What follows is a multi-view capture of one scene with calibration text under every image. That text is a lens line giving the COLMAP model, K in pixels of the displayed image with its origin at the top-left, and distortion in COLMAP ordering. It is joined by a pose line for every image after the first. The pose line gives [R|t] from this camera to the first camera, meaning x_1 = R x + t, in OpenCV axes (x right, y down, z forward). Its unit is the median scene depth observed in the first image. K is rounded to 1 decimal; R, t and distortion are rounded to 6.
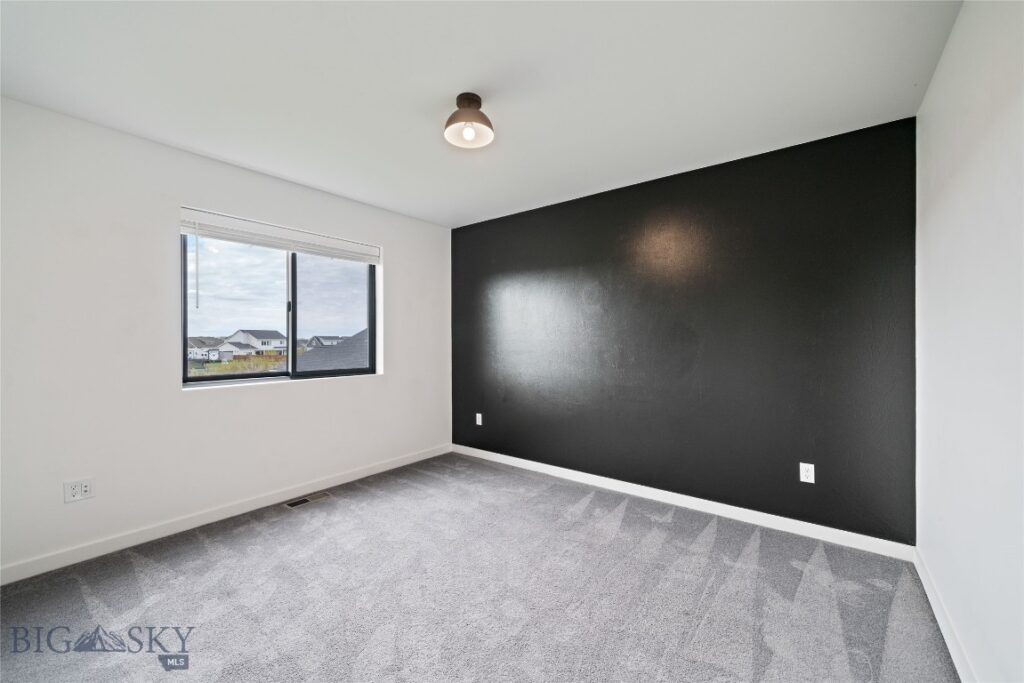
lens RADIAL K [[419.9, 0, 512.0], [0, 419.9, 341.5], [0, 0, 1]] dist [-0.021786, 0.000059]
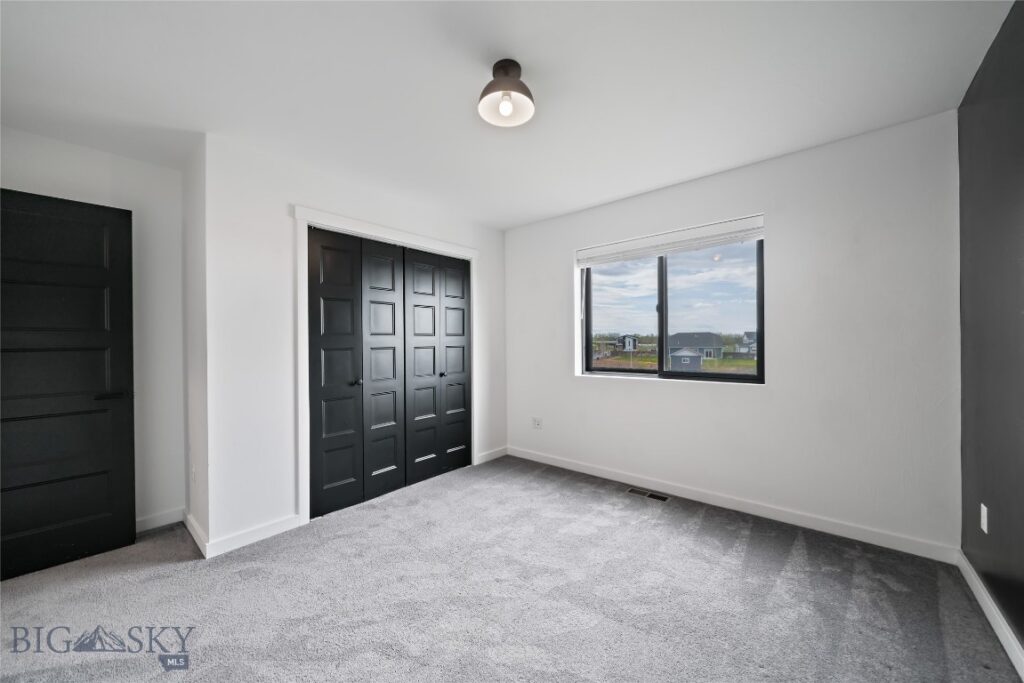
lens RADIAL K [[377.0, 0, 512.0], [0, 377.0, 341.5], [0, 0, 1]] dist [-0.003190, -0.000357]
pose [[-0.069245, -0.001404, -0.997599, 0.463199], [0.002519, 0.999996, -0.001582, 0.000225], [0.997597, -0.002623, -0.069241, 0.719011]]
